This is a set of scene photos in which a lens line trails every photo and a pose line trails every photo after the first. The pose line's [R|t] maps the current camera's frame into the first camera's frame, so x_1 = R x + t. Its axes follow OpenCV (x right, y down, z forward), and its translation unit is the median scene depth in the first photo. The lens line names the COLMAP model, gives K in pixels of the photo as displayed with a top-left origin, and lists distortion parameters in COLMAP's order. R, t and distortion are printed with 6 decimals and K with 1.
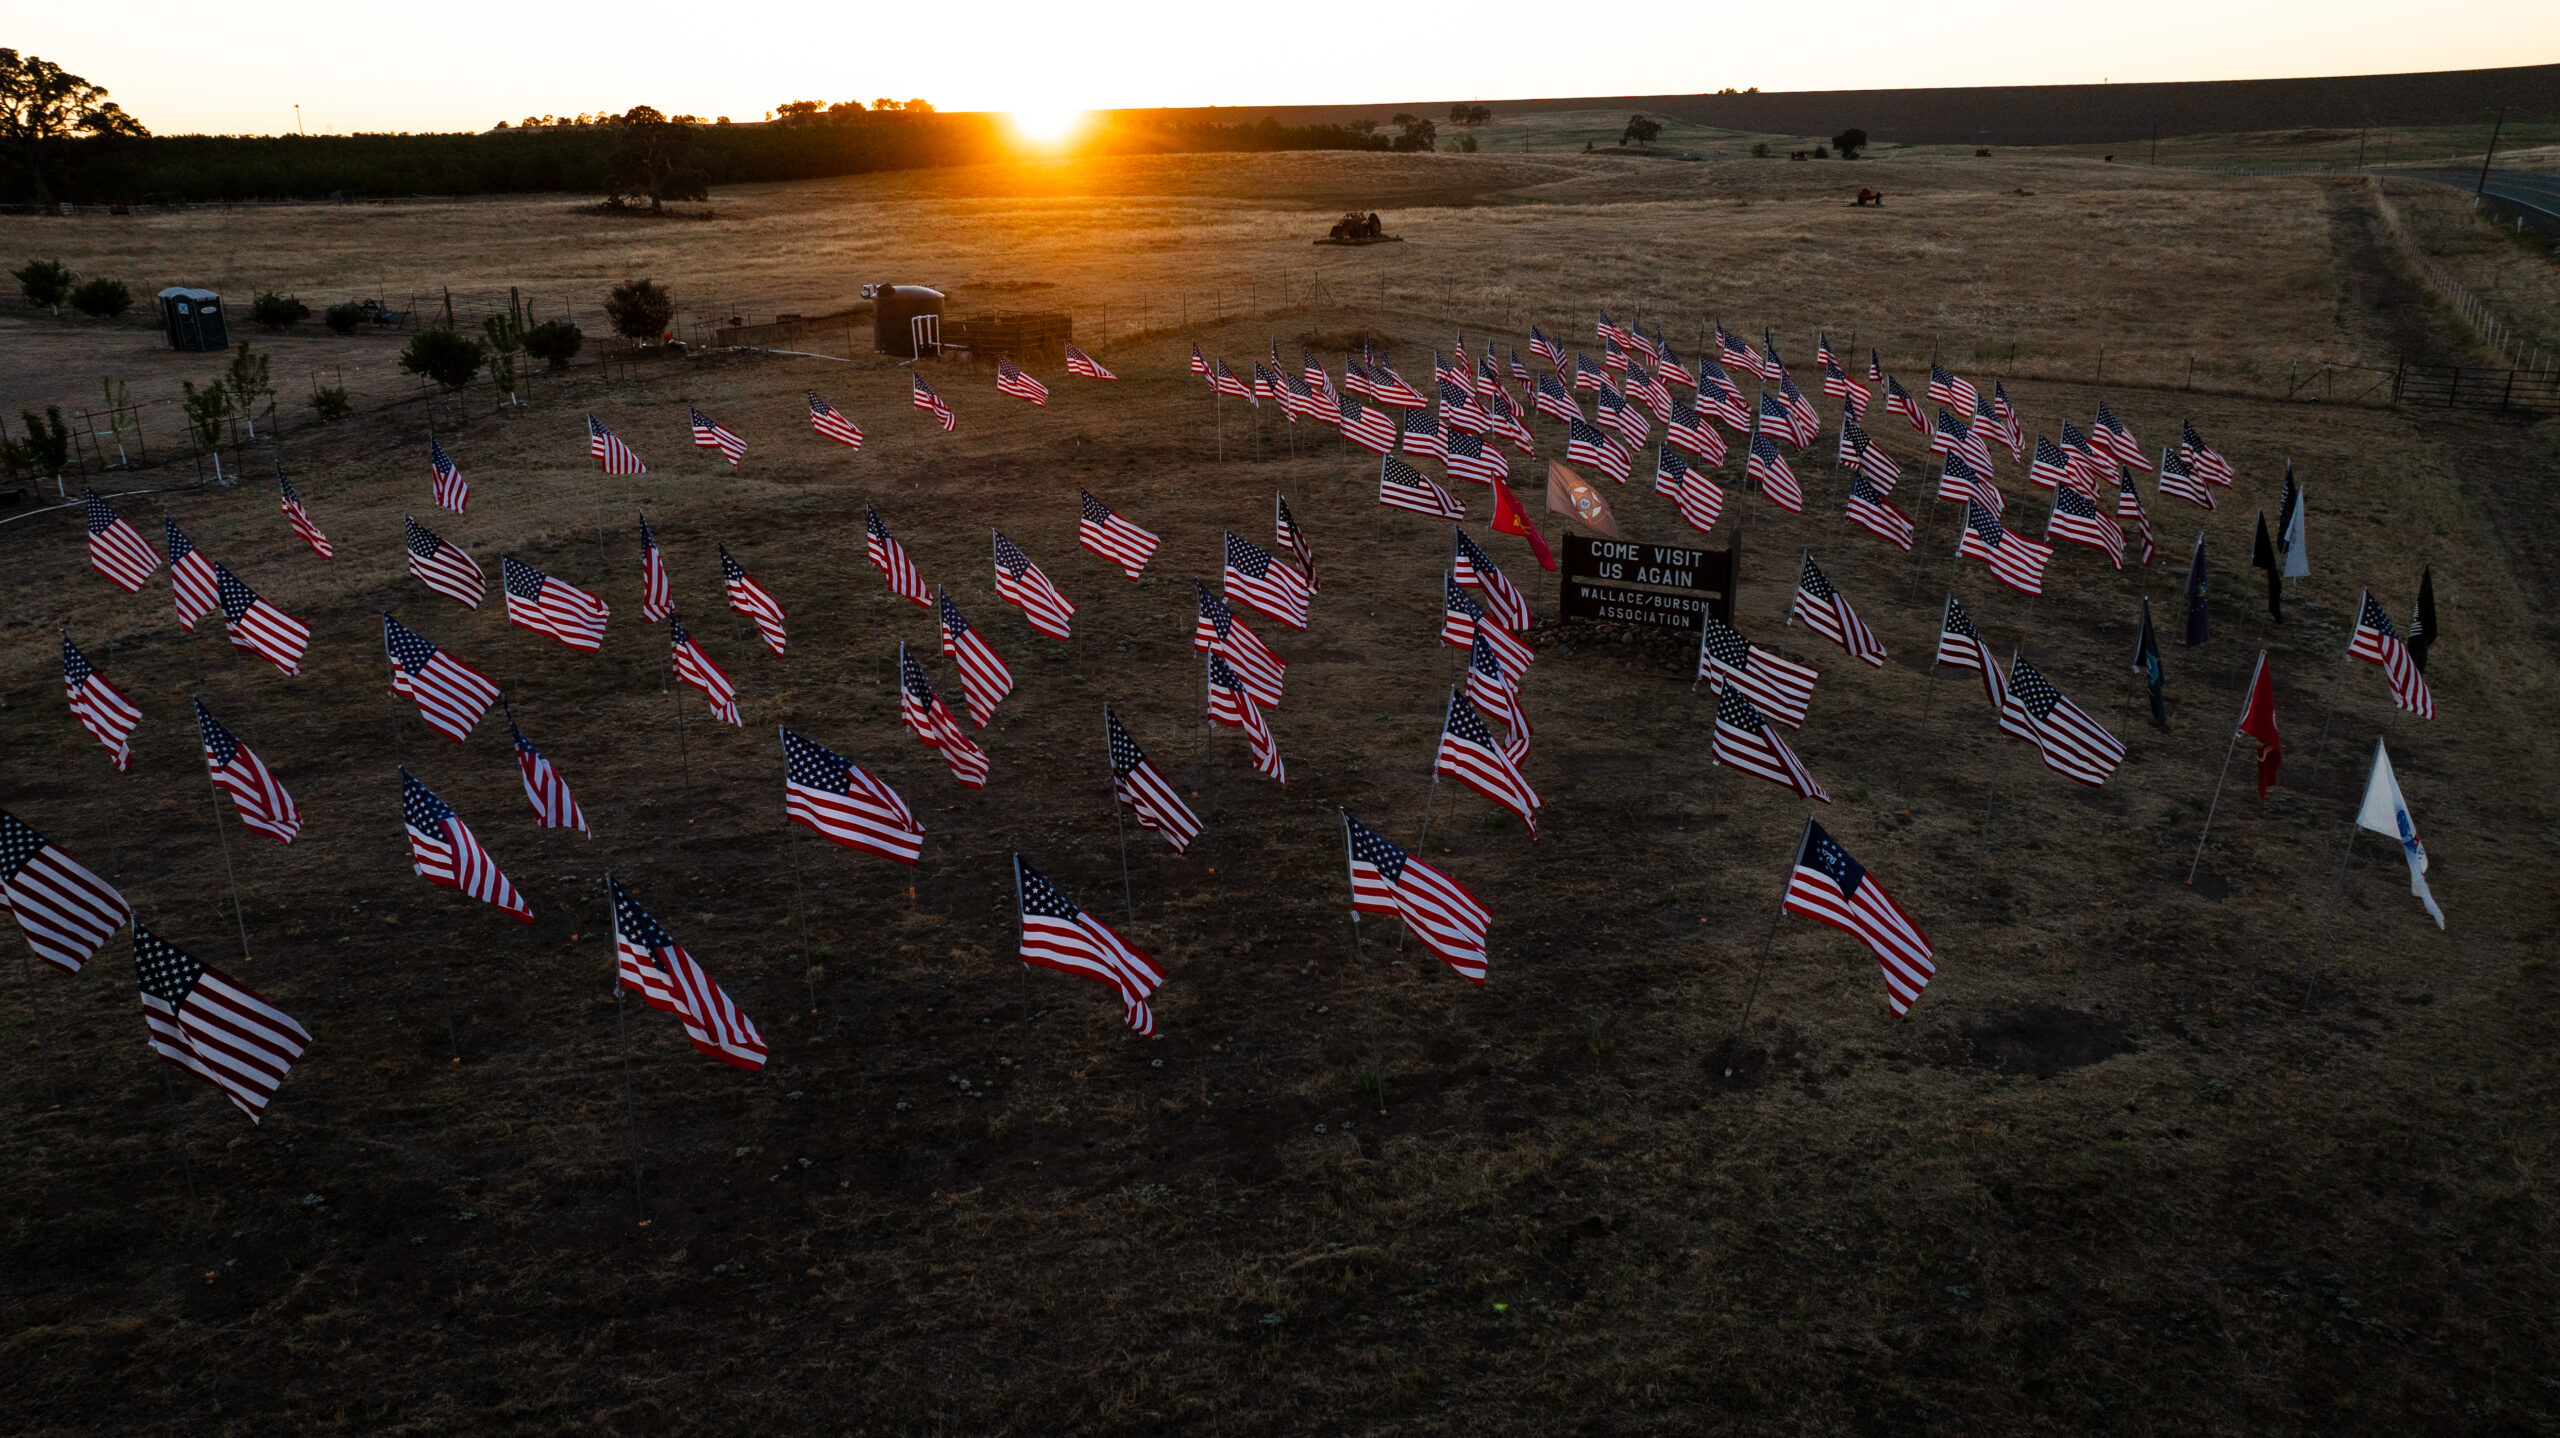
lens RADIAL K [[1796.1, 0, 1275.6], [0, 1796.1, 715.6], [0, 0, 1]] dist [-0.027293, 0.011861]
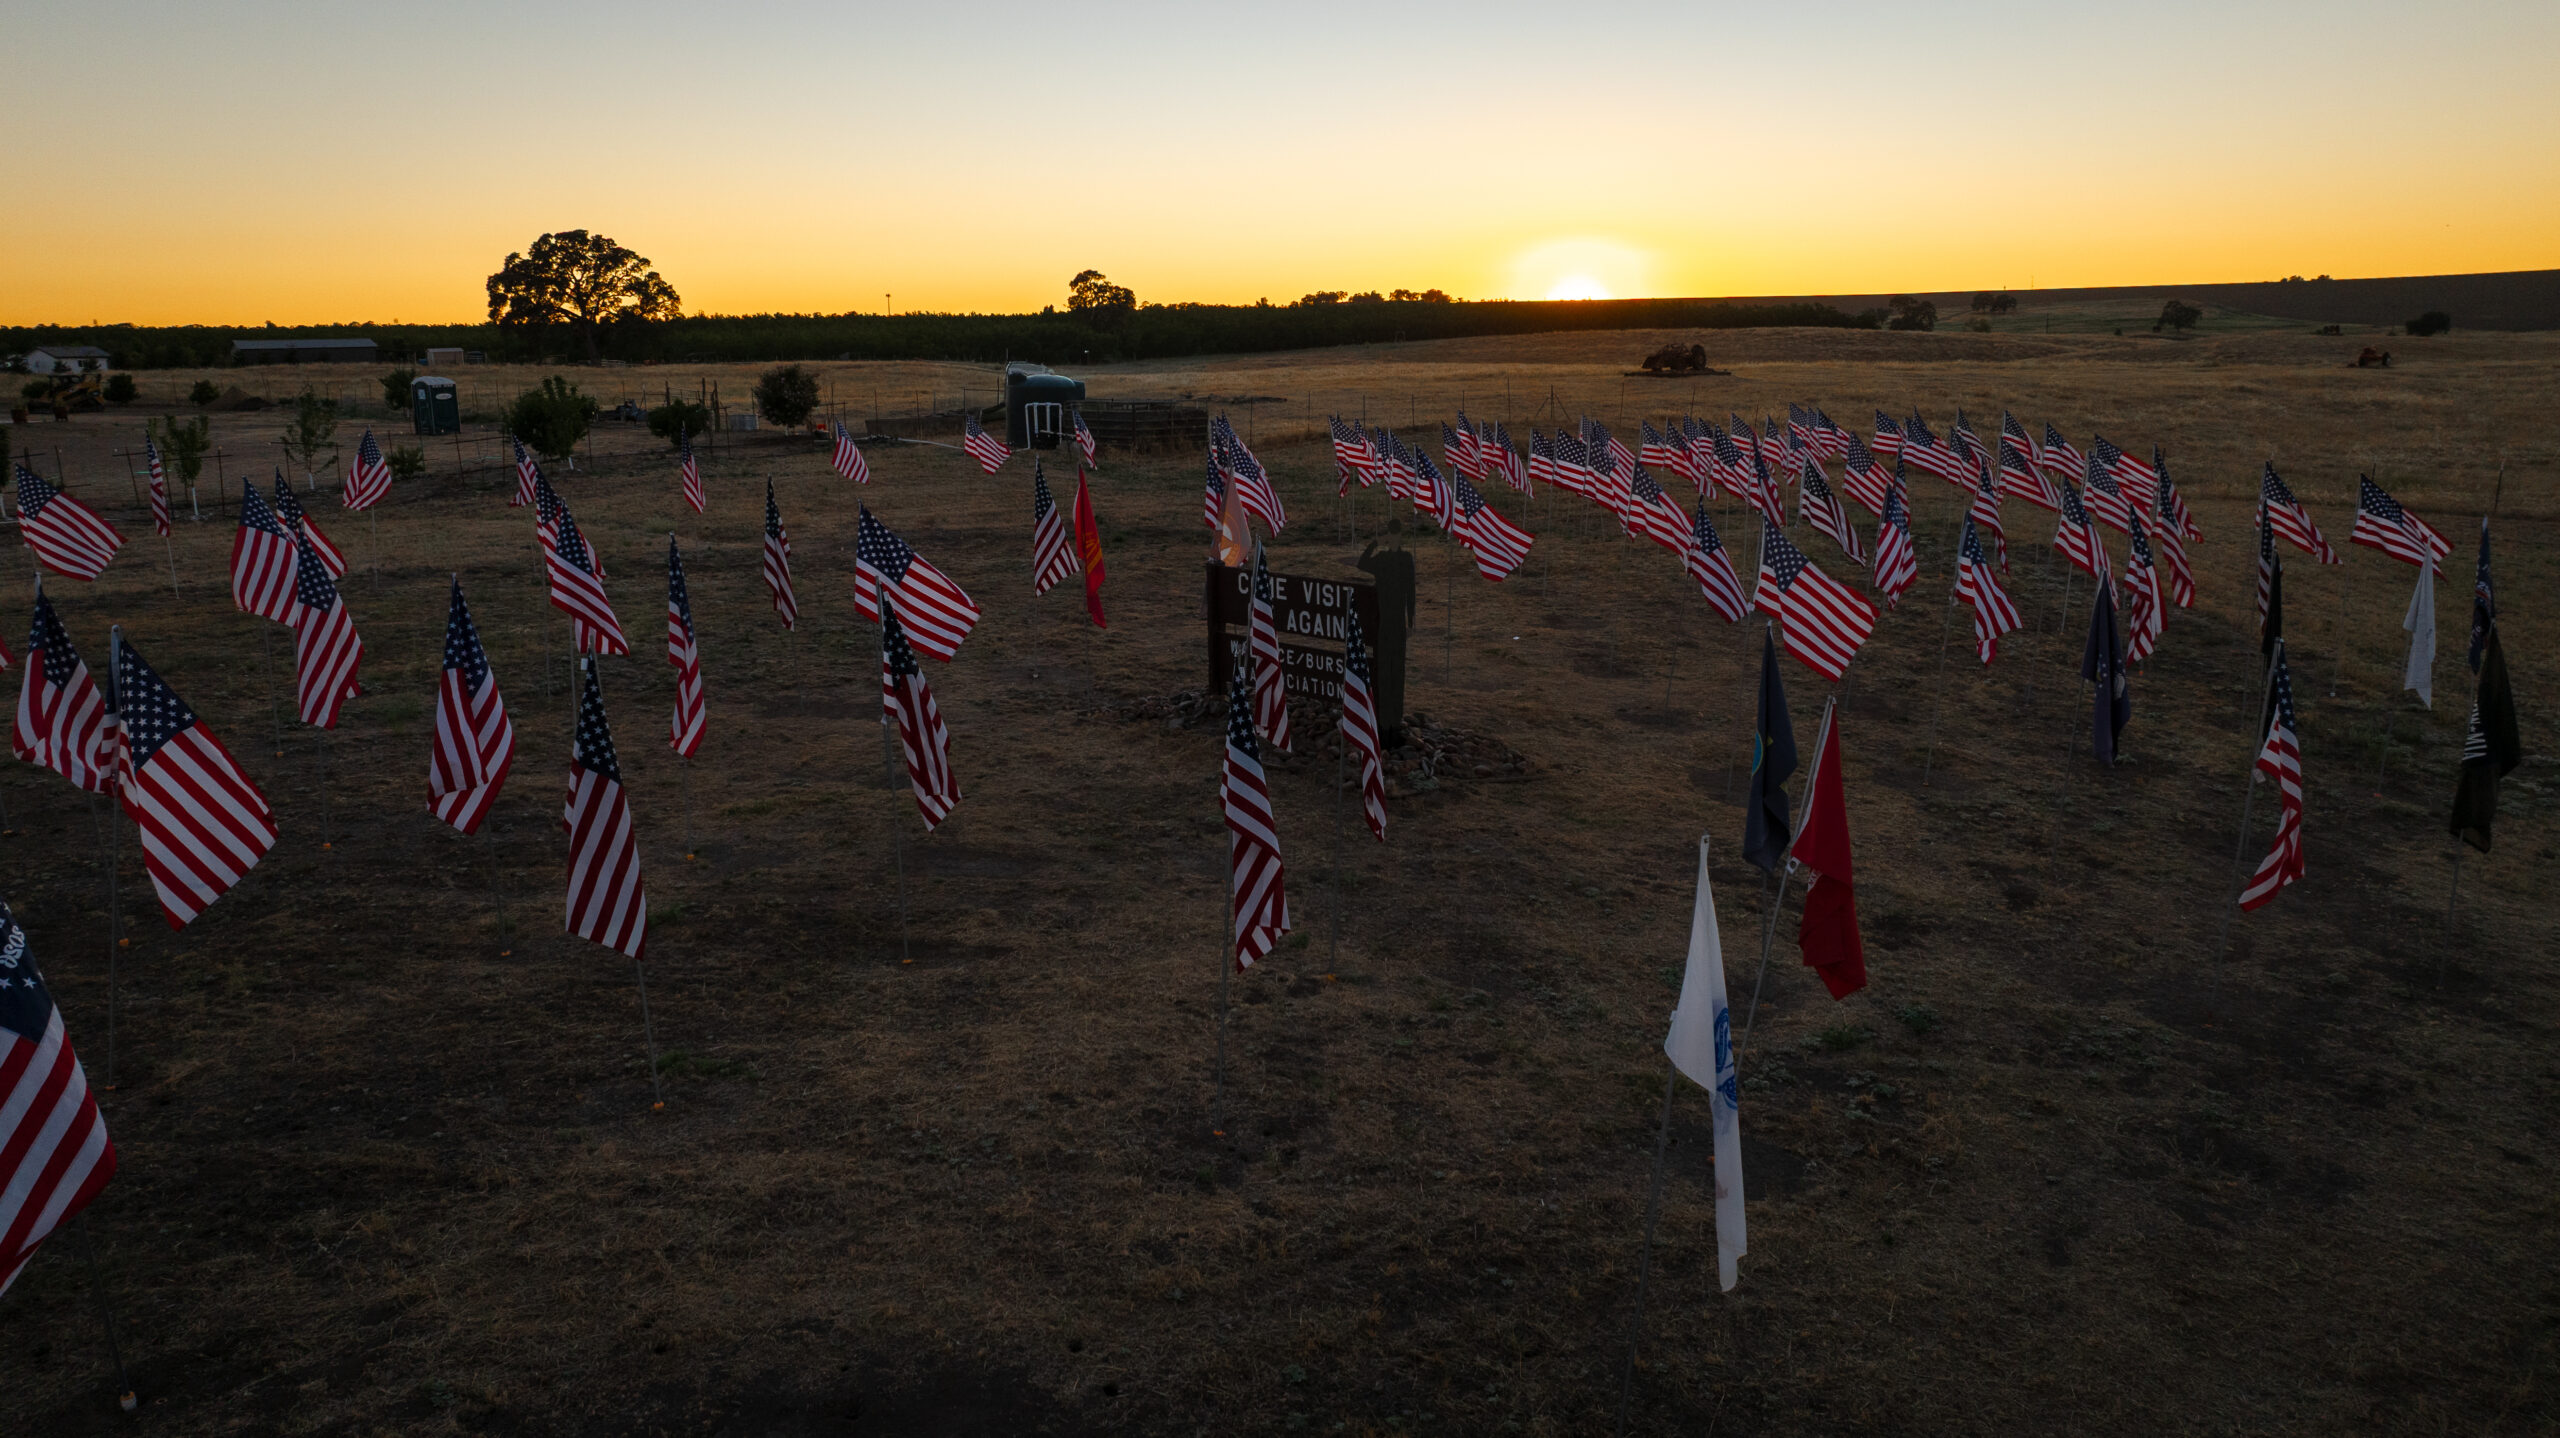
lens RADIAL K [[1796.1, 0, 1275.6], [0, 1796.1, 715.6], [0, 0, 1]] dist [-0.027293, 0.011861]
pose [[0.961013, 0.060652, -0.269767, 0.441329], [-0.087533, 0.992200, -0.088751, 0.021029], [0.262280, 0.108904, 0.958827, 0.397584]]
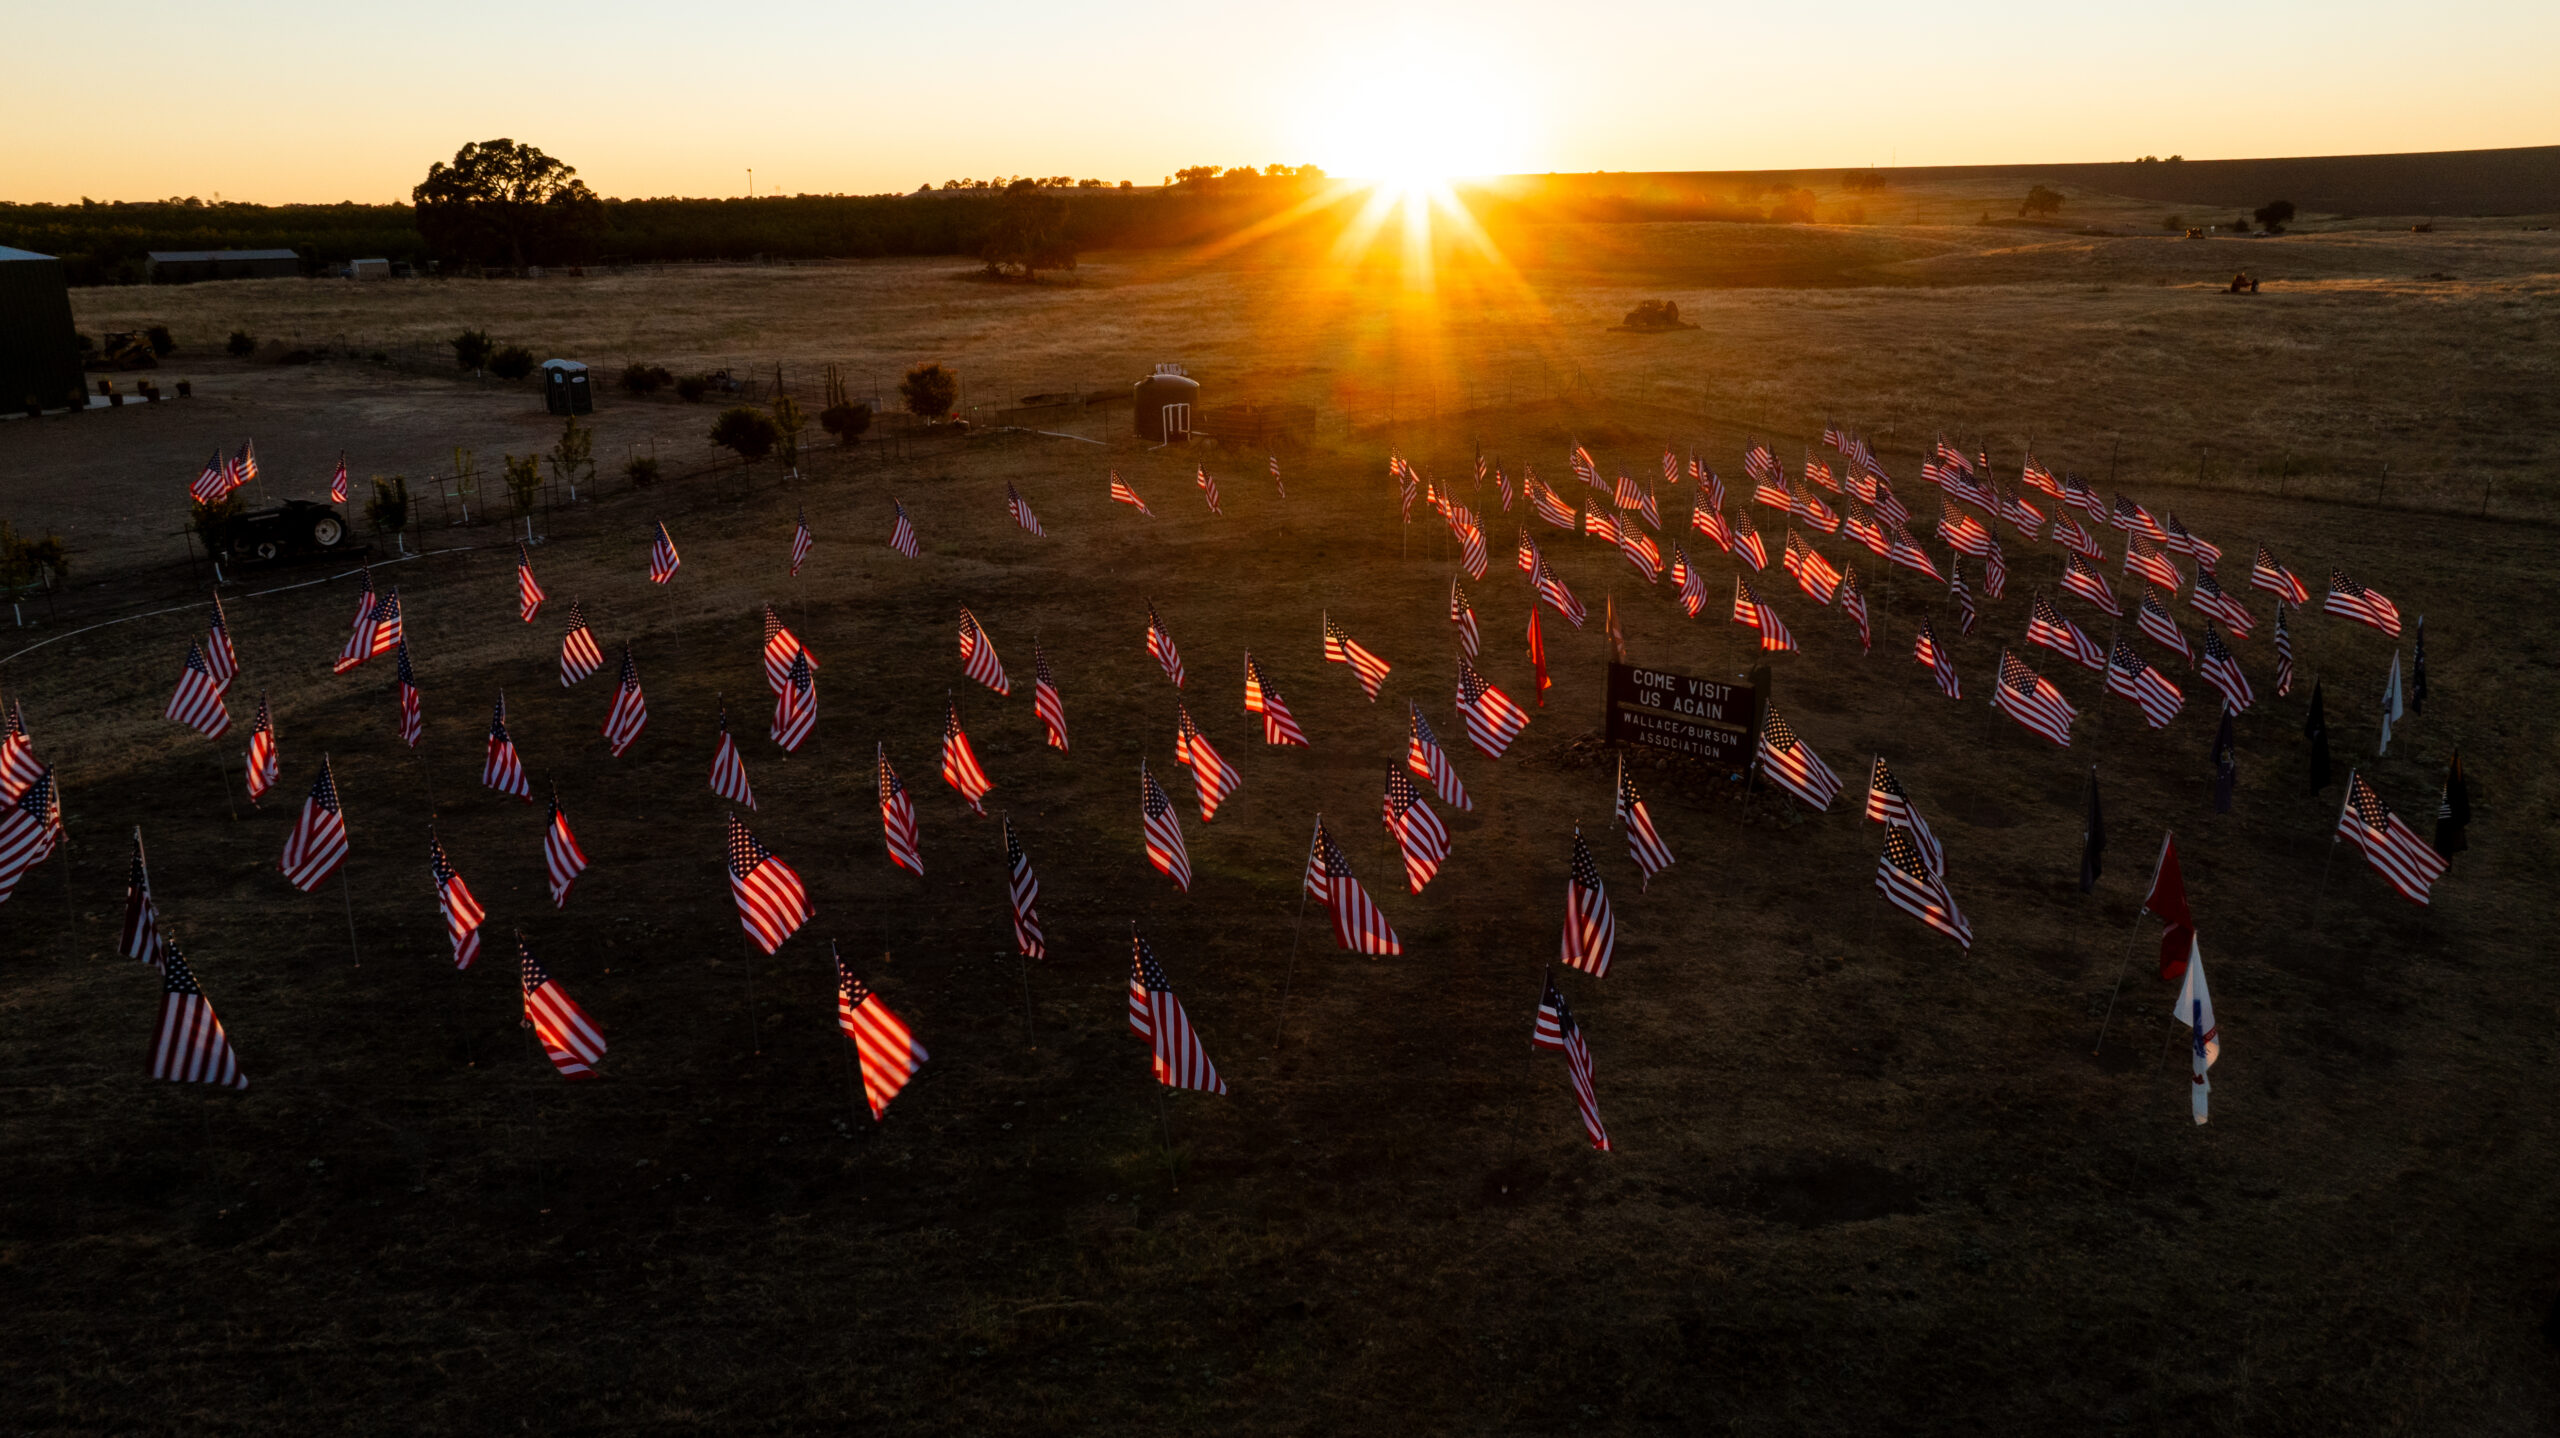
lens RADIAL K [[1796.1, 0, 1275.6], [0, 1796.1, 715.6], [0, 0, 1]] dist [-0.027293, 0.011861]
pose [[0.978536, 0.059004, -0.197446, 0.208432], [-0.065405, 0.997519, -0.026051, -0.034284], [0.195419, 0.038405, 0.979968, -0.073535]]
